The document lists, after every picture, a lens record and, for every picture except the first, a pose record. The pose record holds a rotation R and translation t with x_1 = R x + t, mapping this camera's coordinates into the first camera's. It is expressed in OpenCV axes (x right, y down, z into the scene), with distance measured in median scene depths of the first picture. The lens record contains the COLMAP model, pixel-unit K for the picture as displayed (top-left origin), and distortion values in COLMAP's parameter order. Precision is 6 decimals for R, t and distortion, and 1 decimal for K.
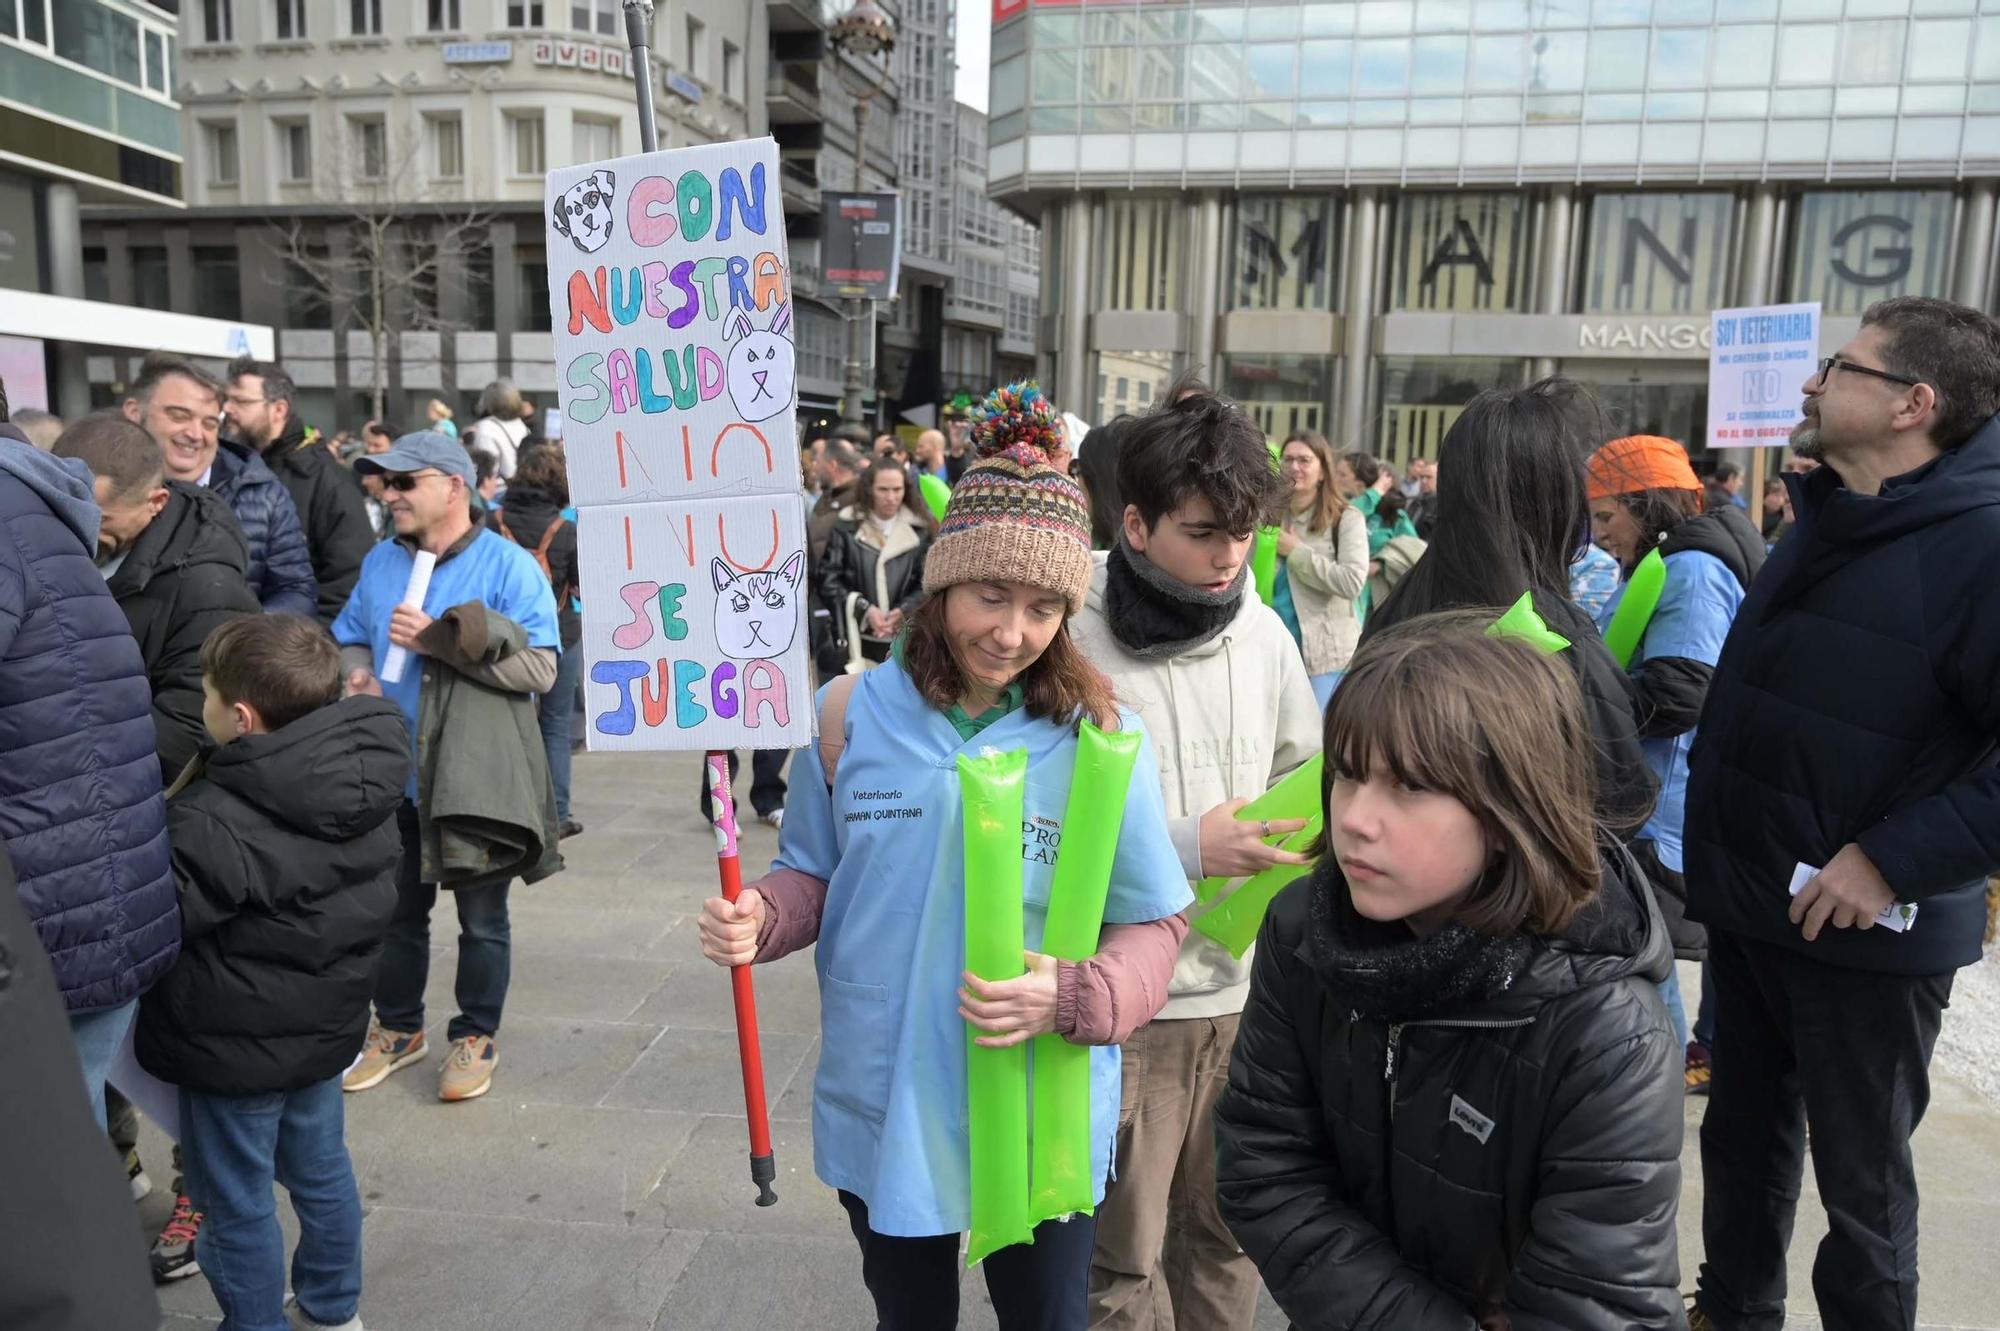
lens RADIAL K [[1422.9, 0, 1000.0], [0, 1422.9, 665.5], [0, 0, 1]] dist [-0.002589, -0.002157]
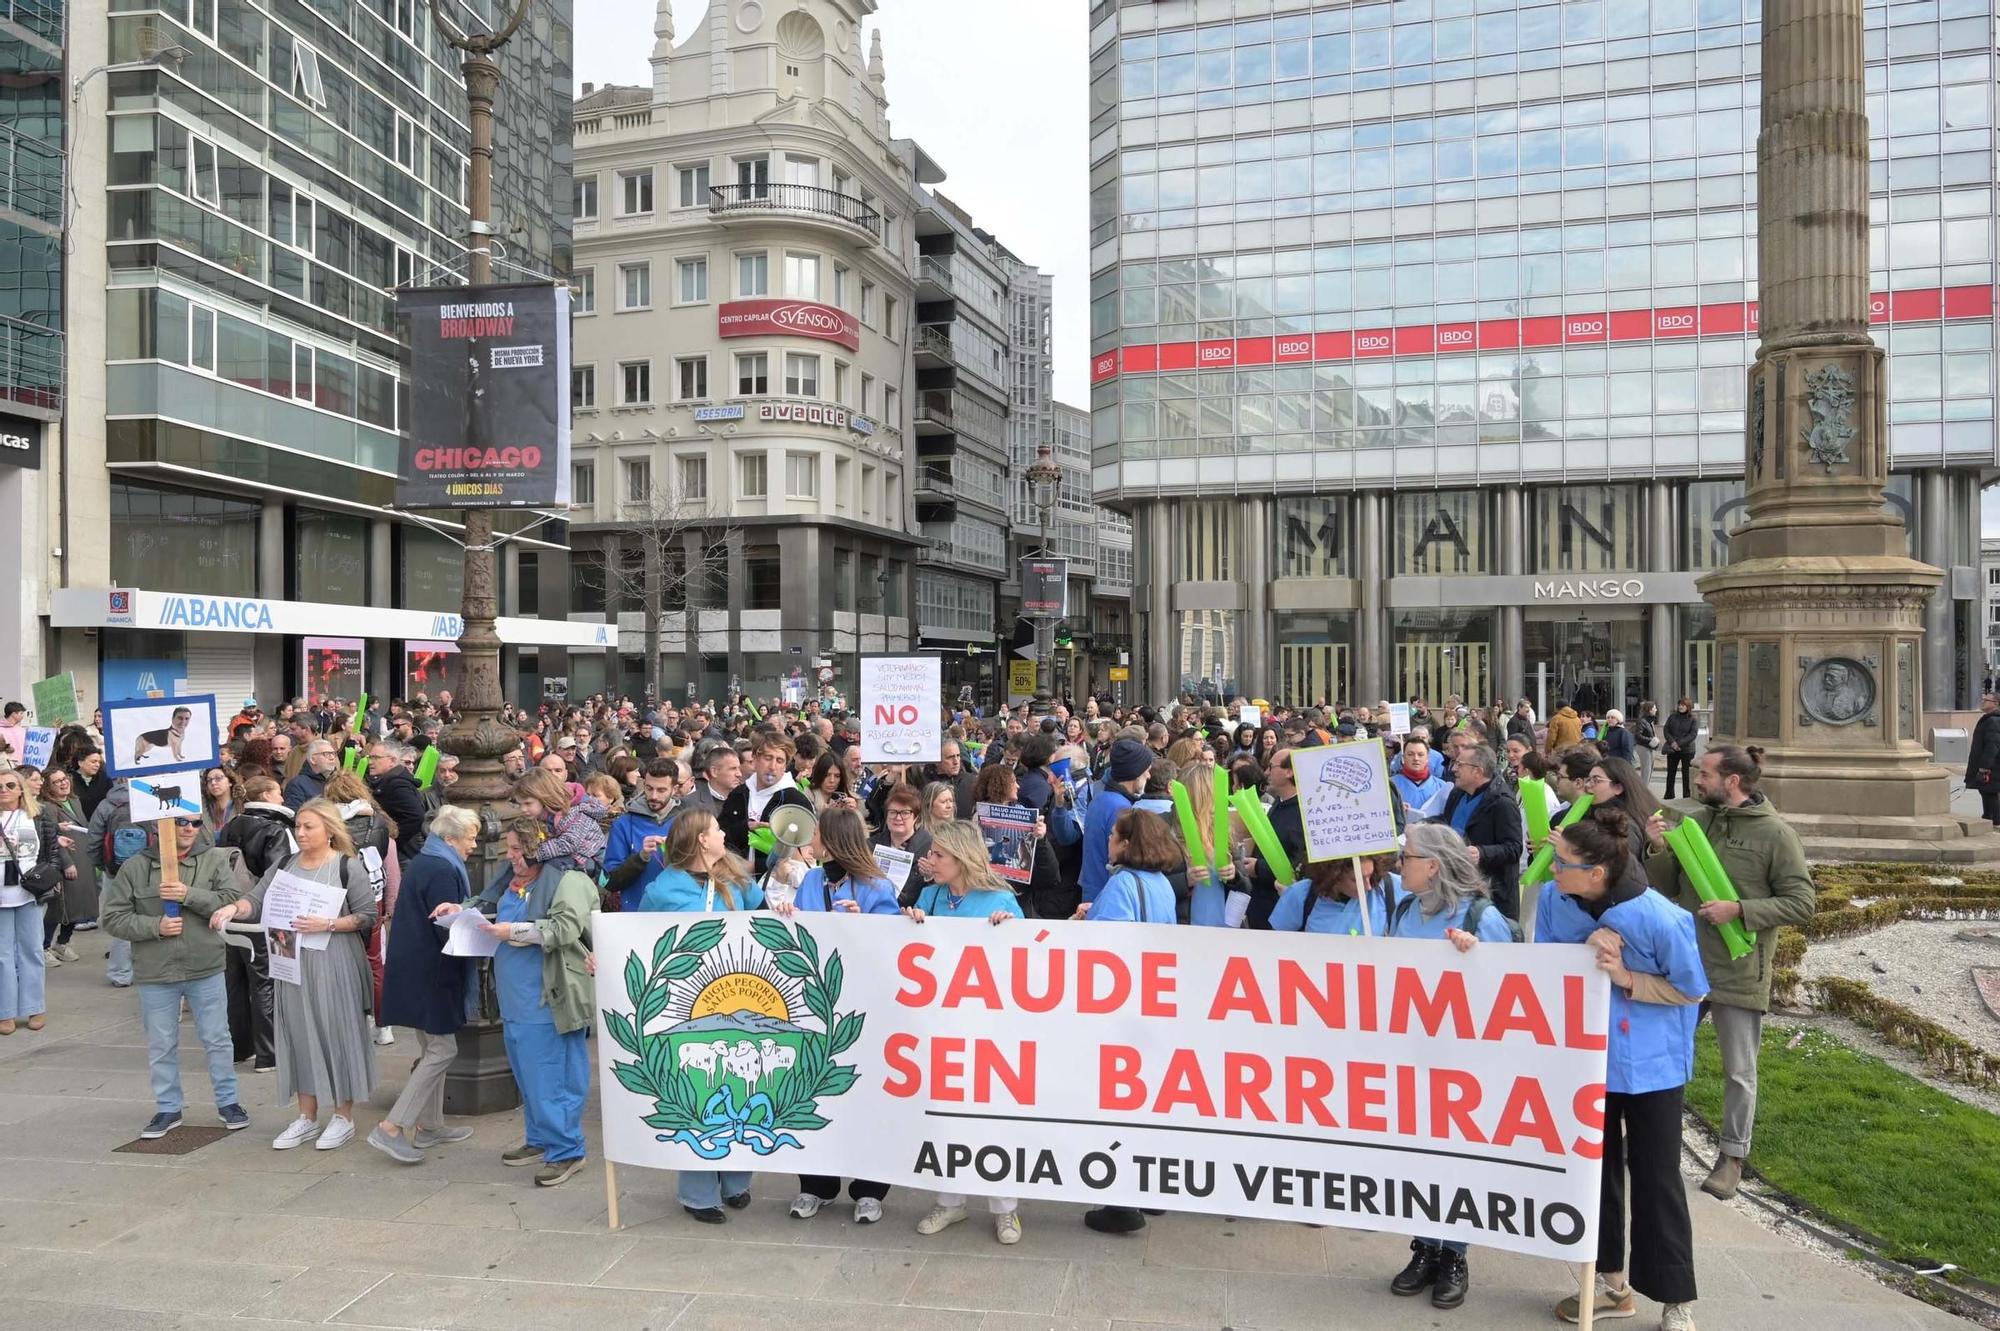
lens RADIAL K [[1376.2, 0, 1000.0], [0, 1376.2, 665.5], [0, 0, 1]] dist [0.006466, 0.006309]
pose [[0.997646, -0.034527, -0.059247, -0.023064], [0.025194, 0.988119, -0.151610, 0.022317], [0.063777, 0.149760, 0.986663, -0.269990]]
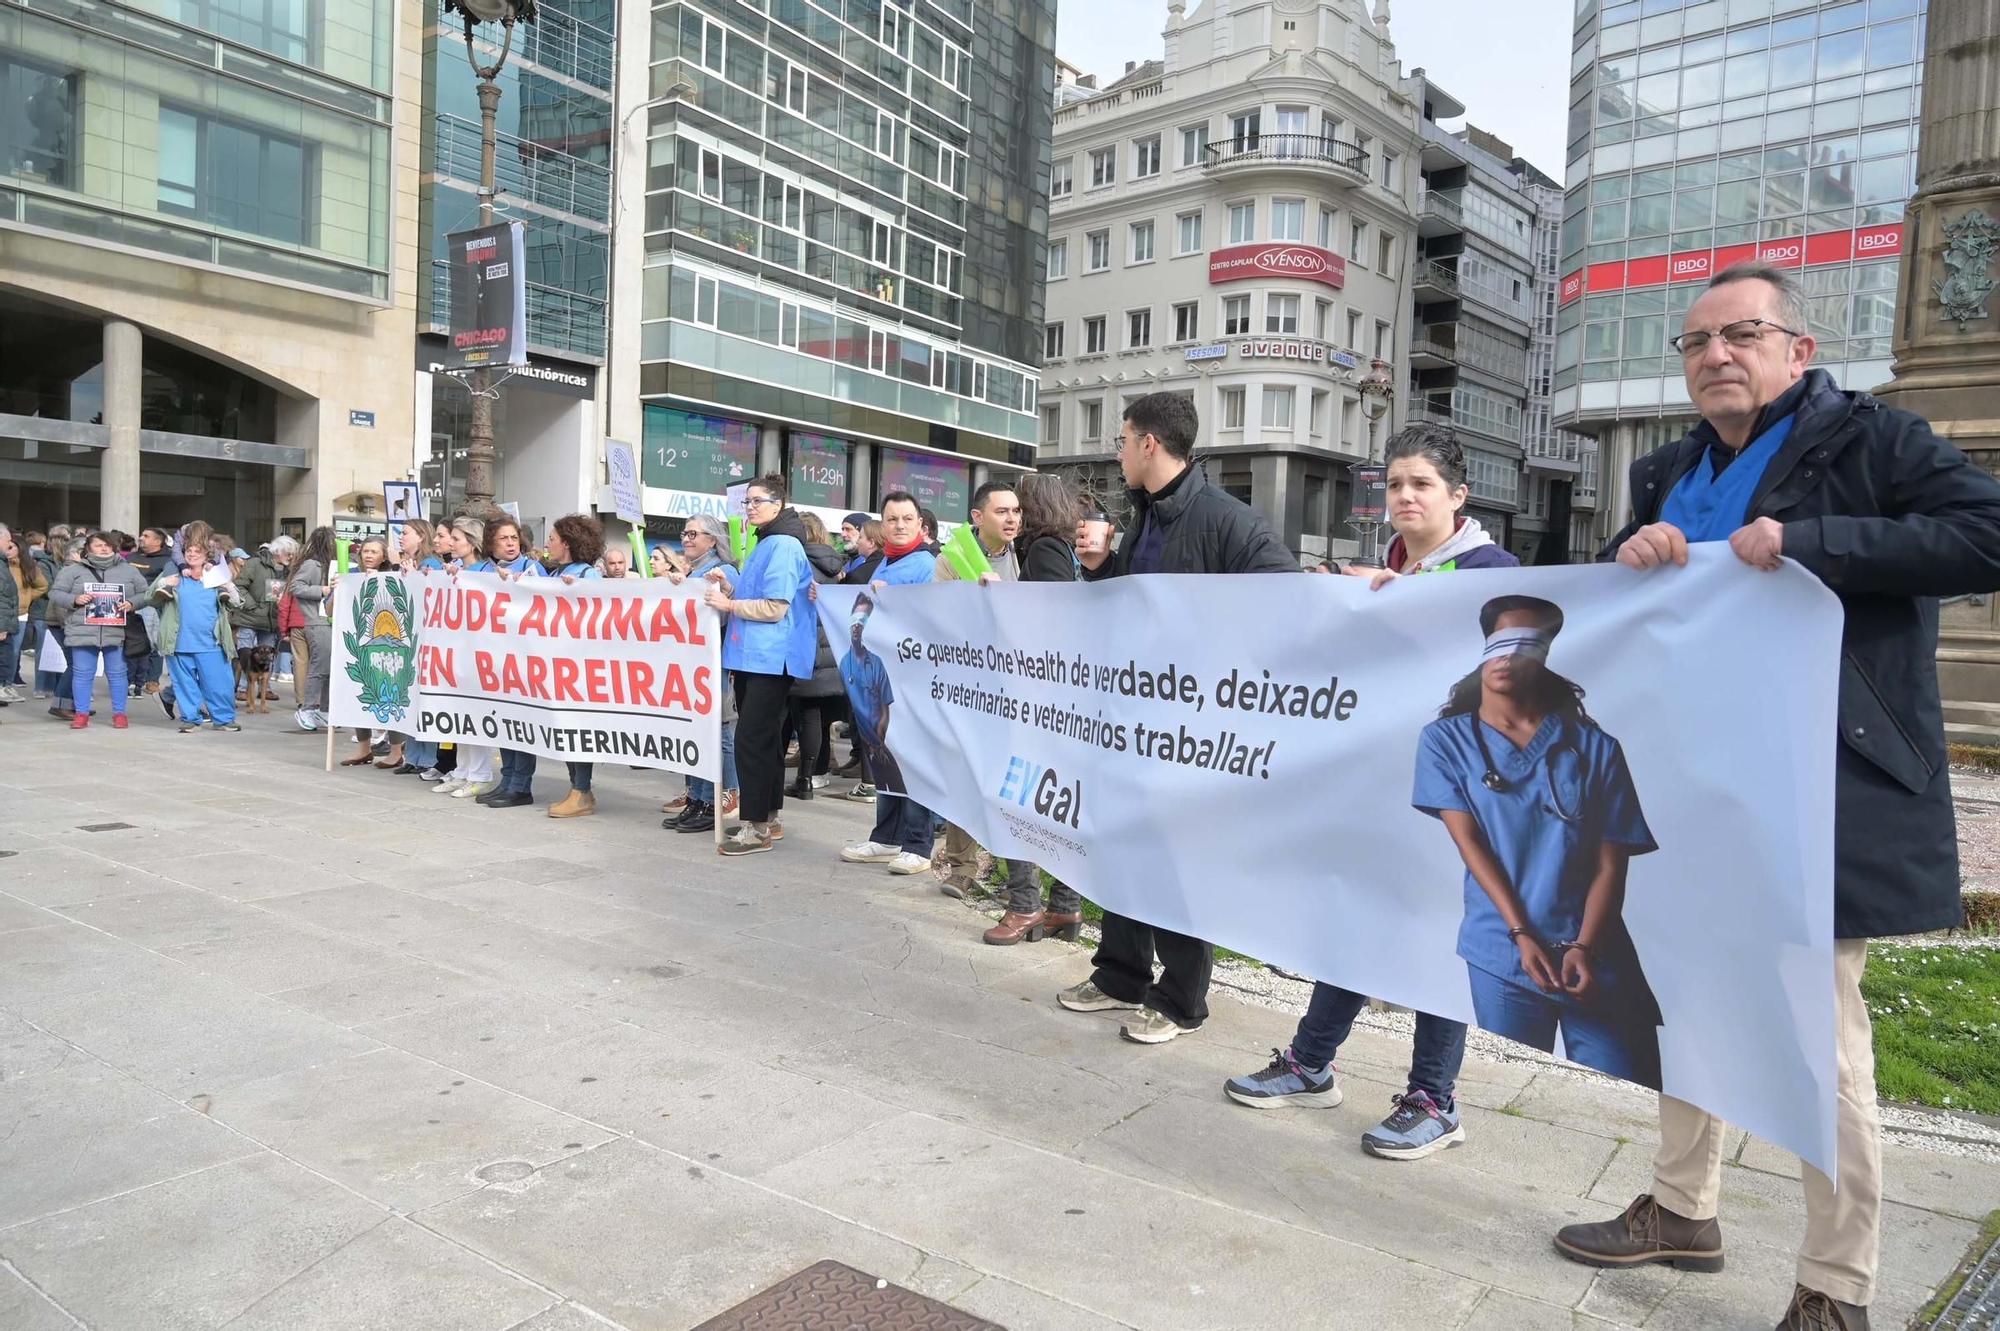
lens RADIAL K [[1295.8, 0, 1027.6], [0, 1295.8, 669.2], [0, 0, 1]] dist [-0.002680, -0.000711]
pose [[0.883398, 0.026228, -0.467890, 0.123894], [-0.078192, 0.992686, -0.091984, 0.049810], [0.462055, 0.117844, 0.878987, -0.273096]]
